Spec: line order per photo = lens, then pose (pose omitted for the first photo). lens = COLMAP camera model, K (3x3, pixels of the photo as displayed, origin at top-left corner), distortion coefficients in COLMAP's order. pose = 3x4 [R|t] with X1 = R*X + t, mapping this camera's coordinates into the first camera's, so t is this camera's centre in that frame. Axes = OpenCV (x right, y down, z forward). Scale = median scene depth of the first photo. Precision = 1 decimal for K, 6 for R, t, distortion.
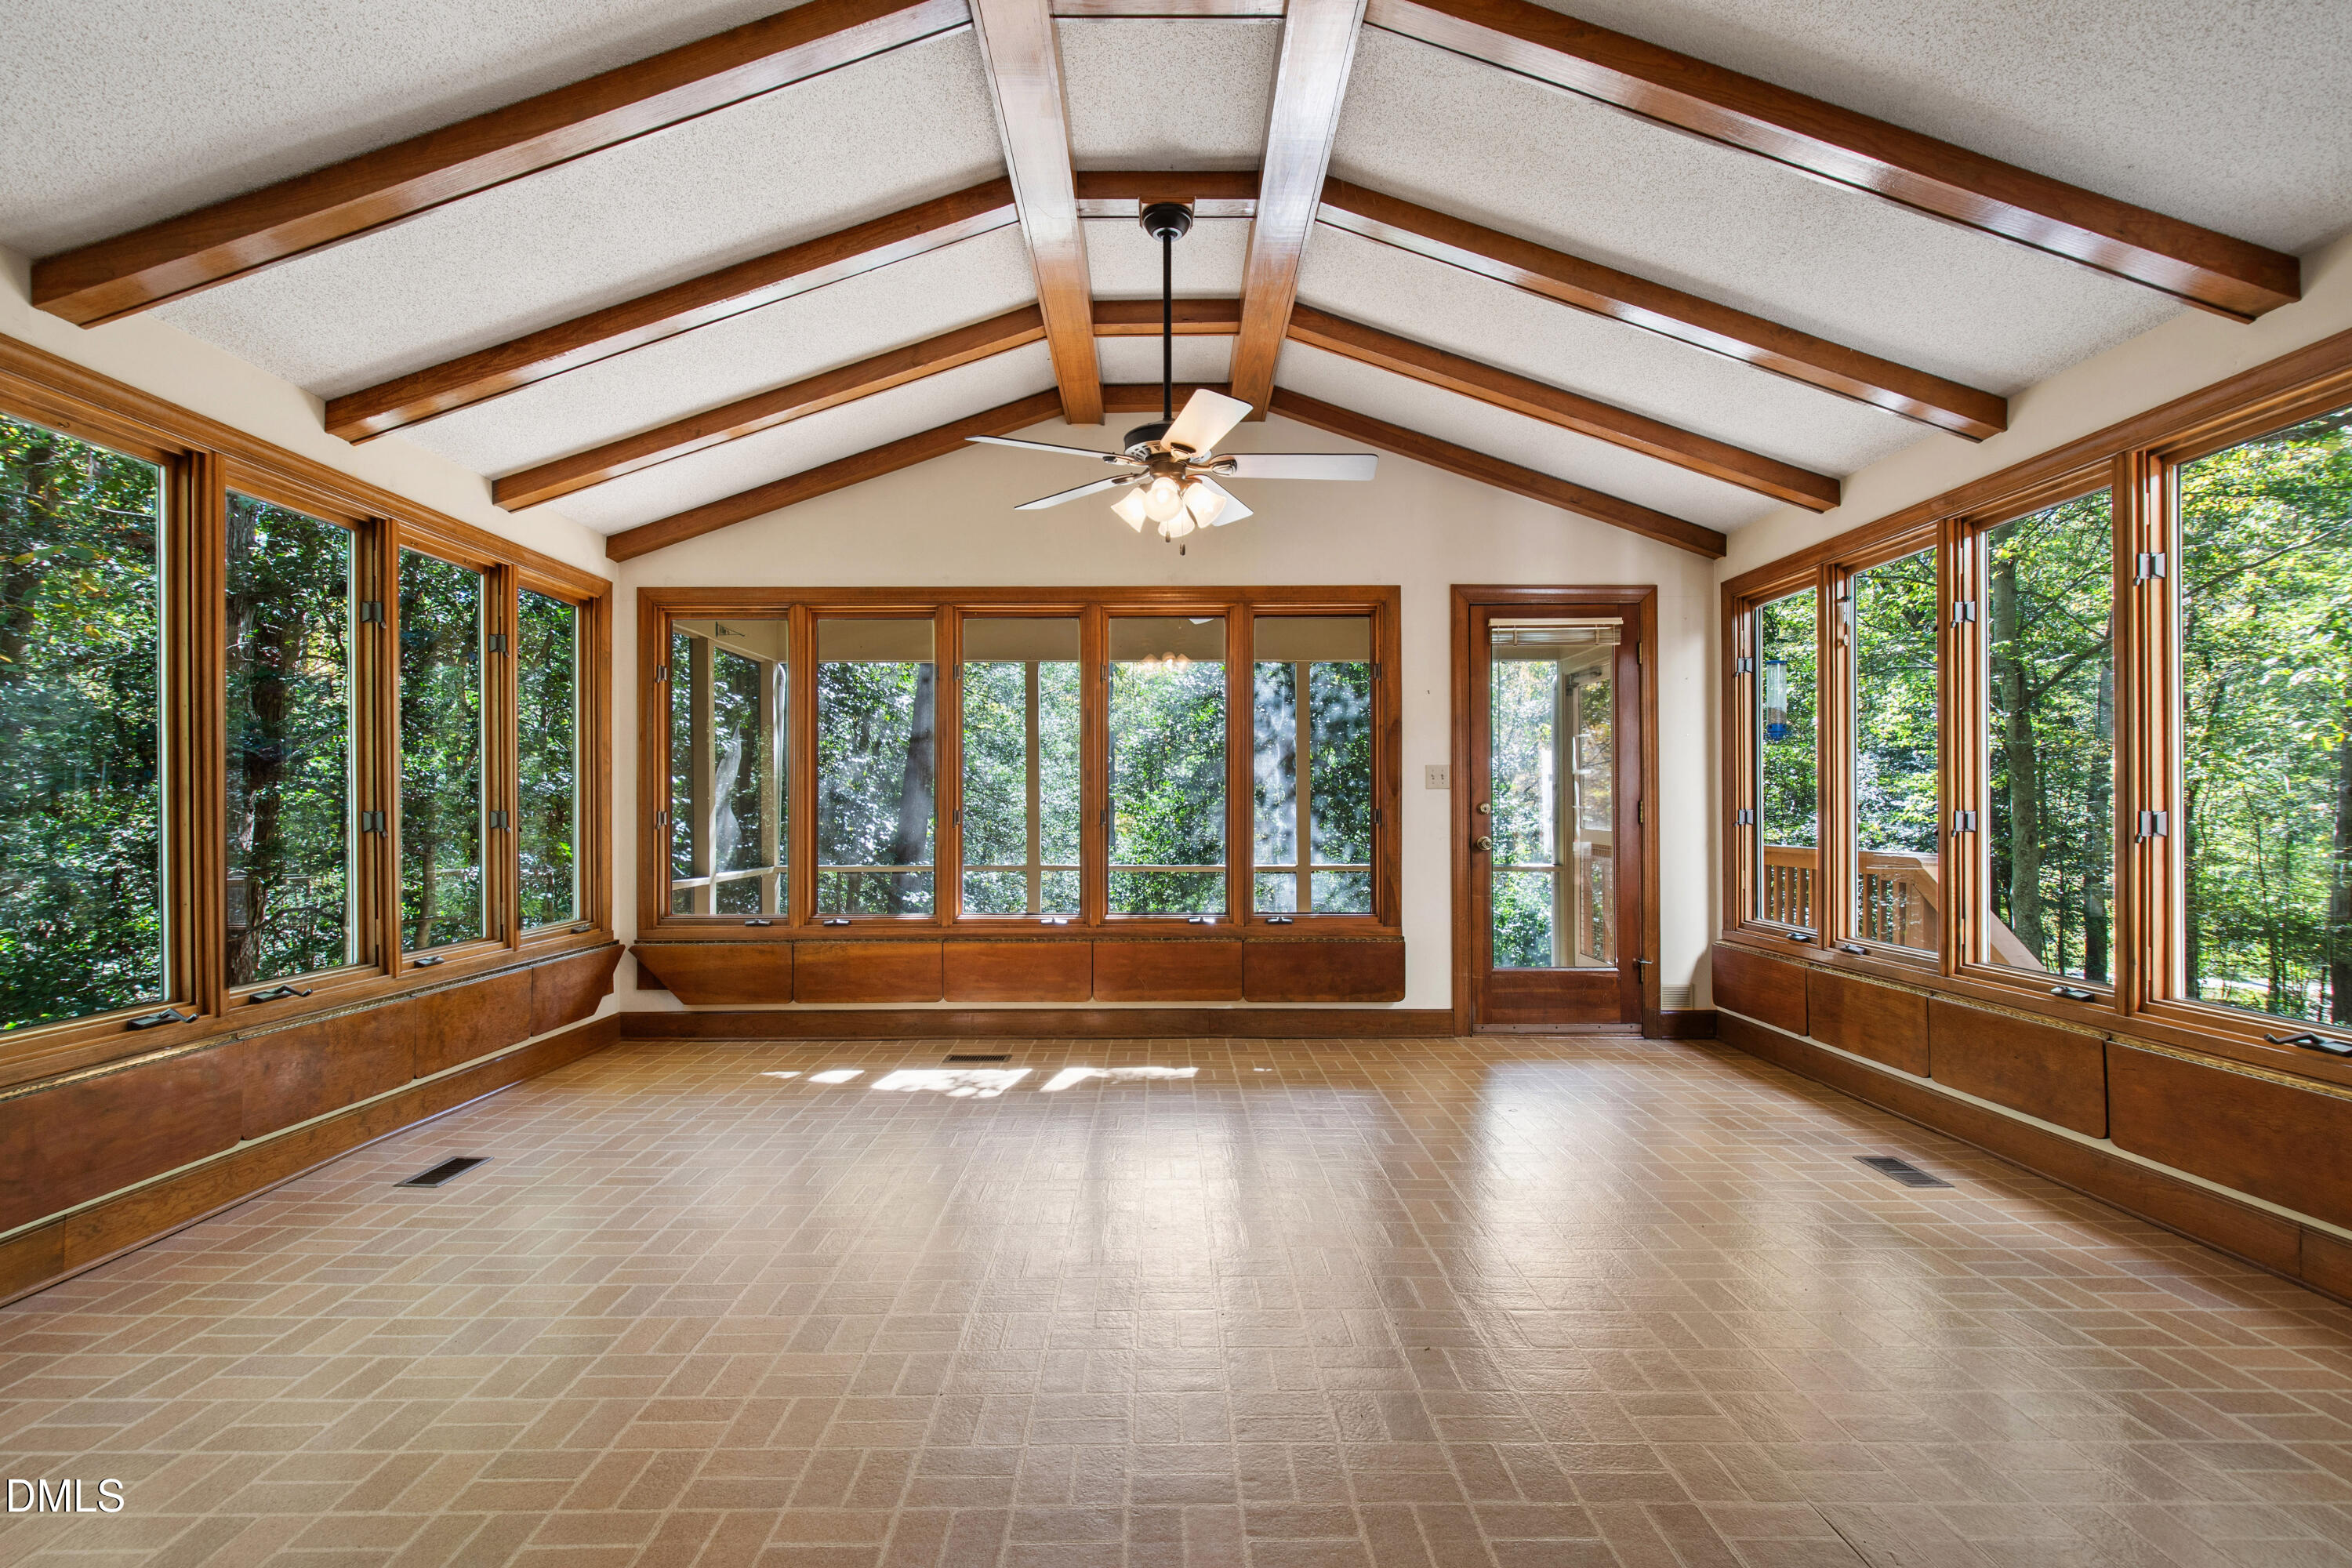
lens RADIAL K [[1121.1, 0, 1158.9], [0, 1121.1, 805.2], [0, 0, 1]] dist [0.000865, -0.000670]
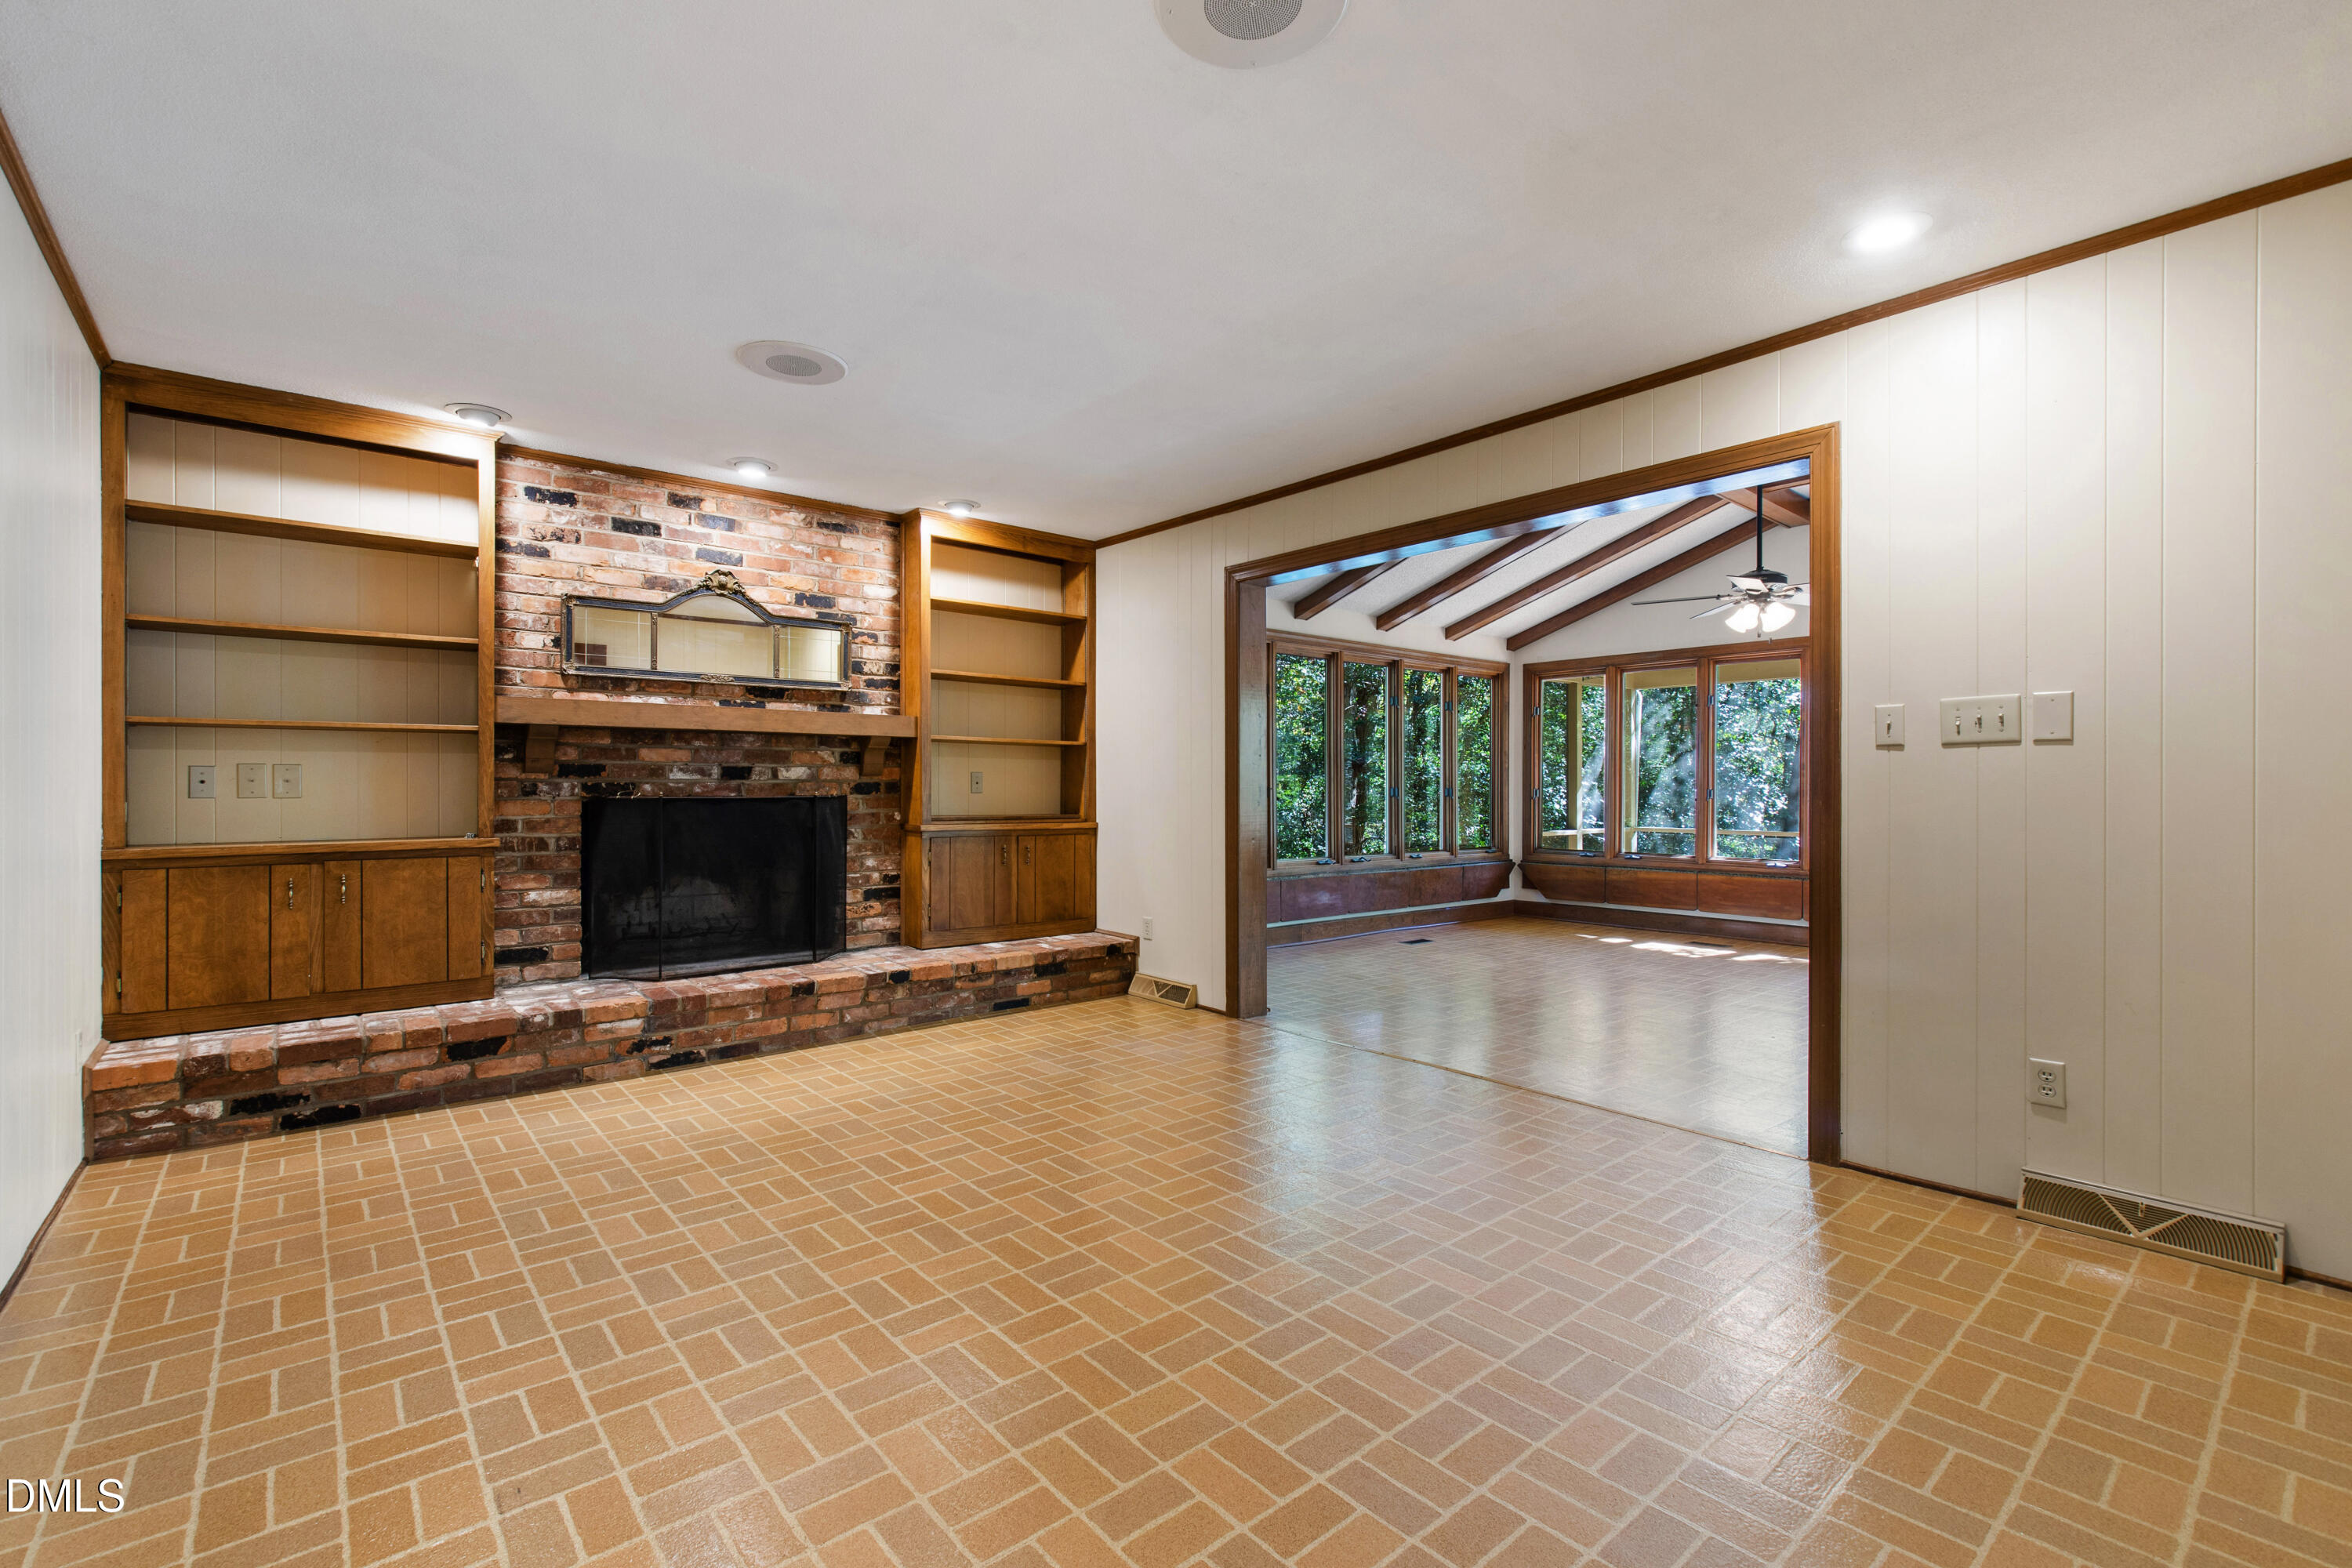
lens RADIAL K [[1031.9, 0, 1170.7], [0, 1031.9, 789.3], [0, 0, 1]] dist [0.001011, -0.001186]
pose [[0.652528, 0.008618, -0.757715, 0.424252], [-0.005063, 0.999963, 0.007013, -0.002585], [0.757747, -0.000739, 0.652547, -0.512834]]
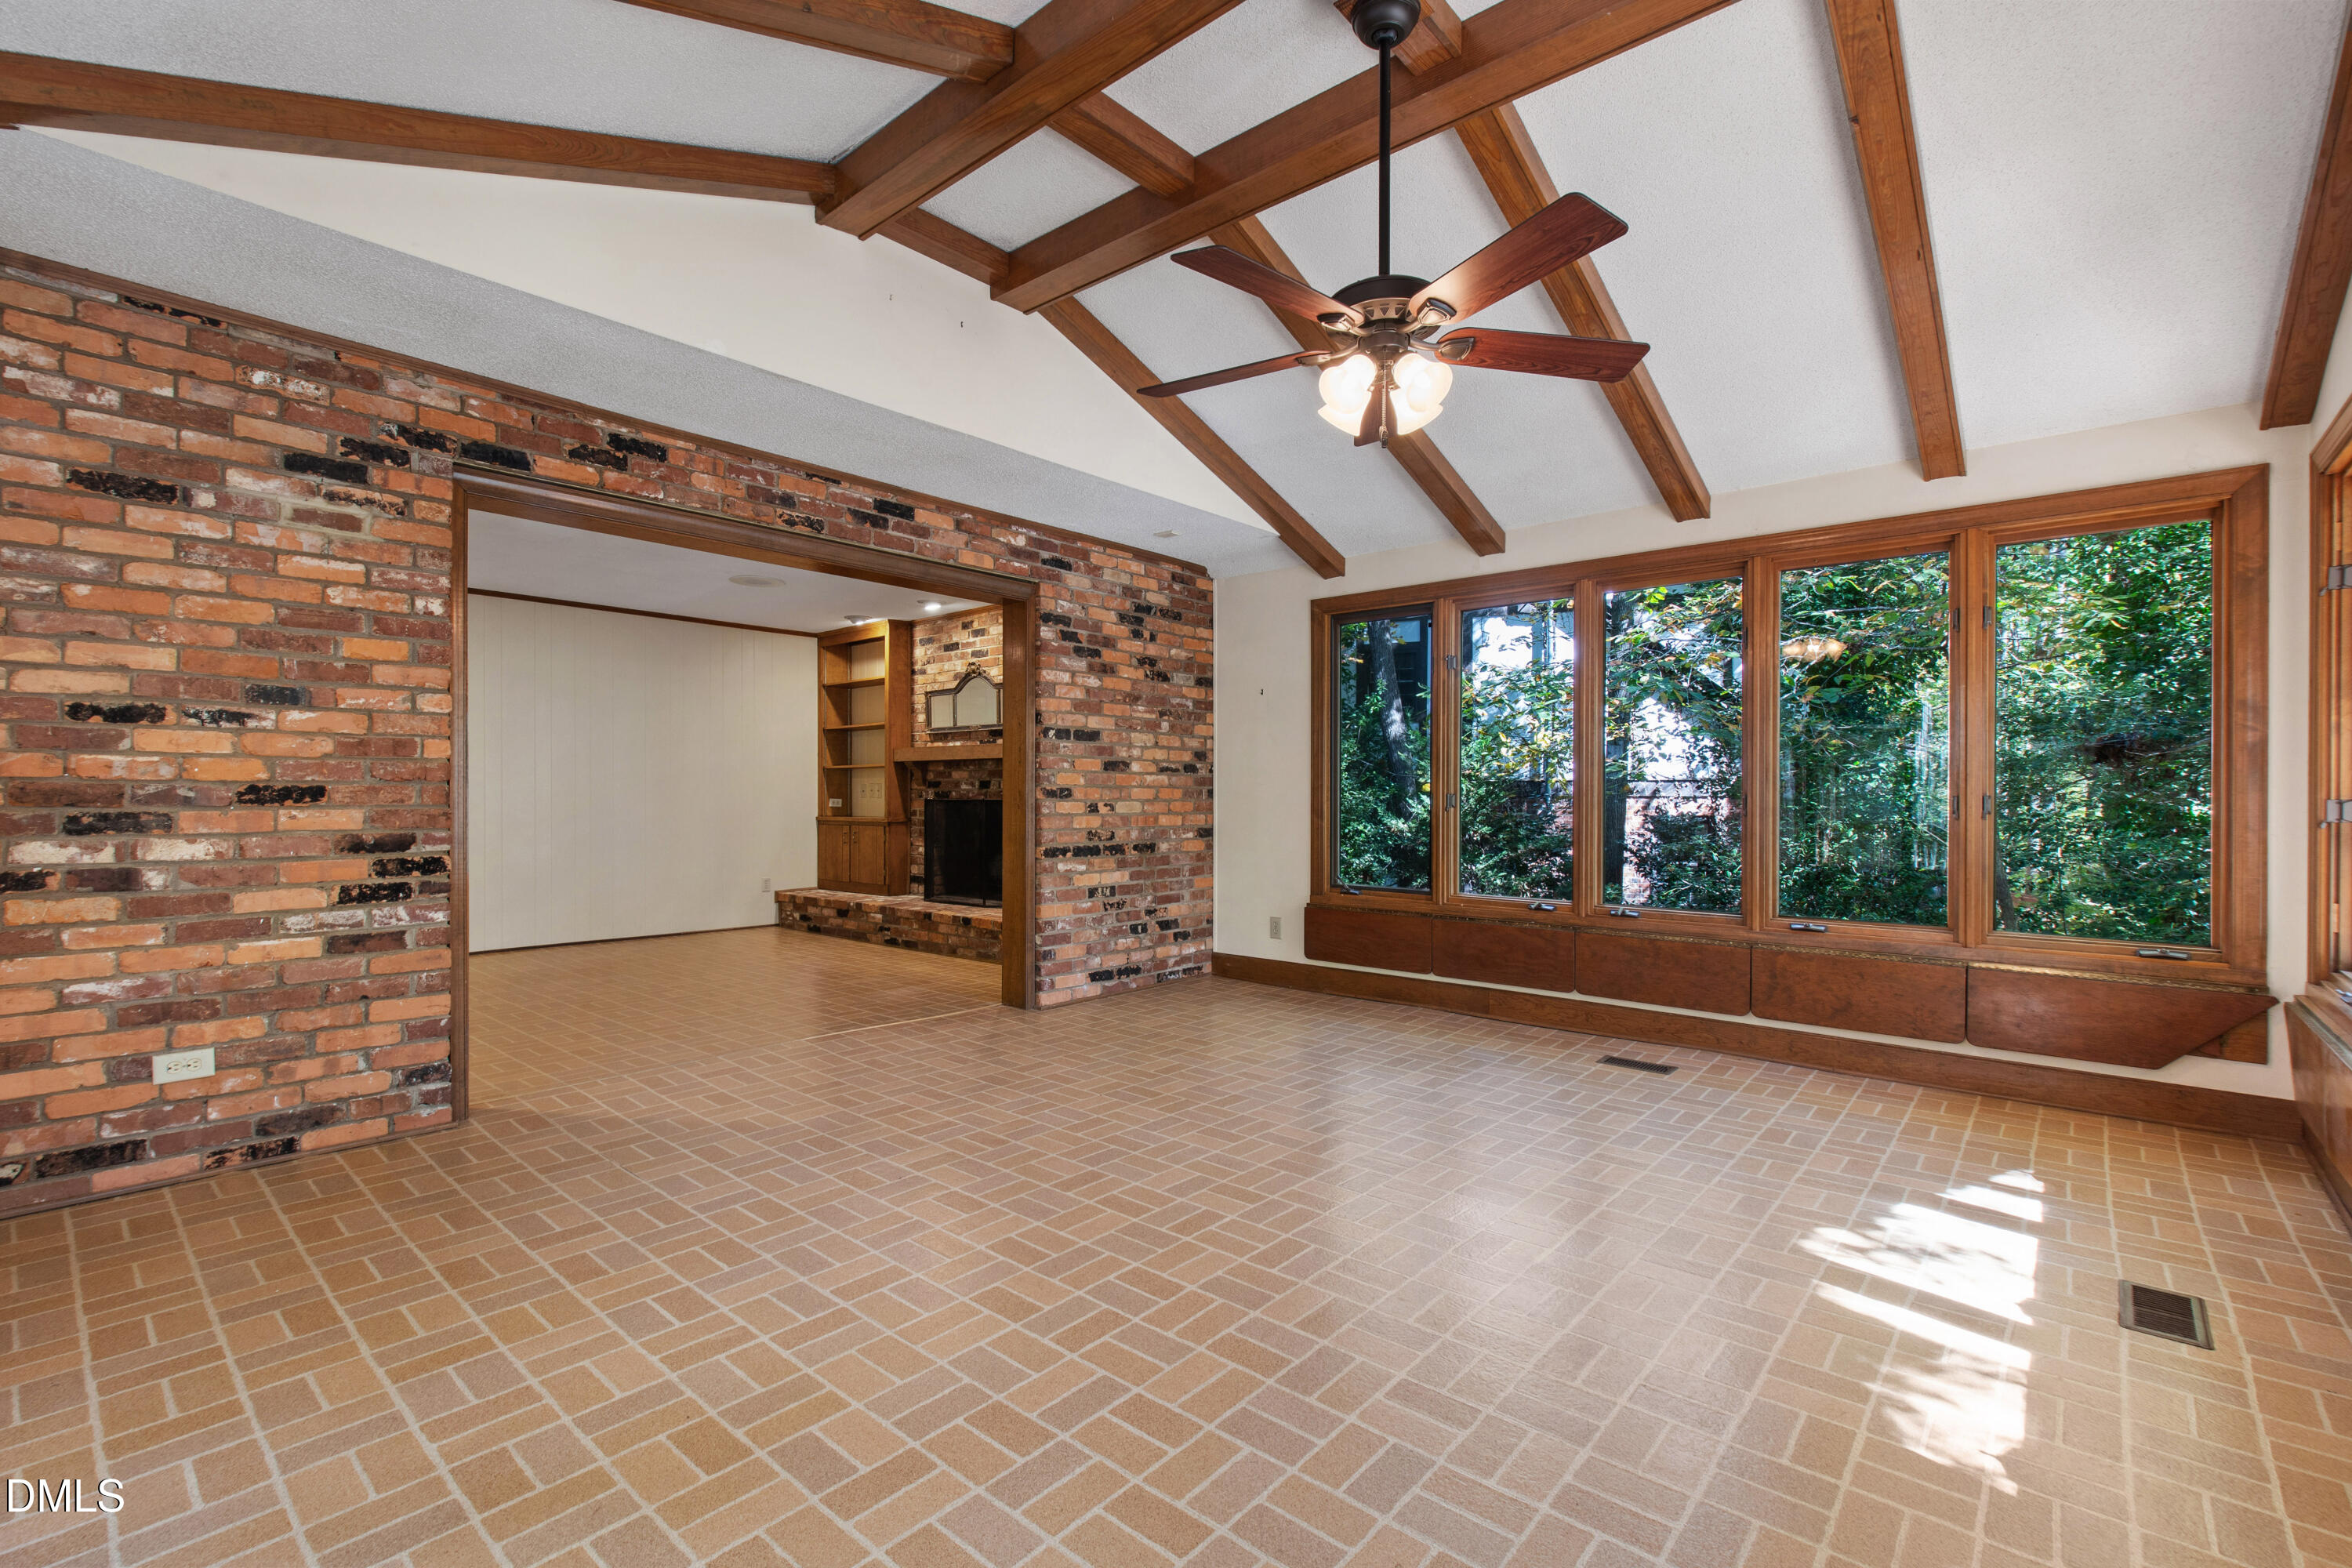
lens RADIAL K [[1031.9, 0, 1166.9], [0, 1031.9, 791.5], [0, 0, 1]] dist [0.001011, -0.001186]
pose [[-0.659266, 0.000445, -0.751910, 0.418050], [0.000746, 1.000000, -0.000062, 0.001331], [0.751910, -0.000601, -0.659266, 0.890162]]
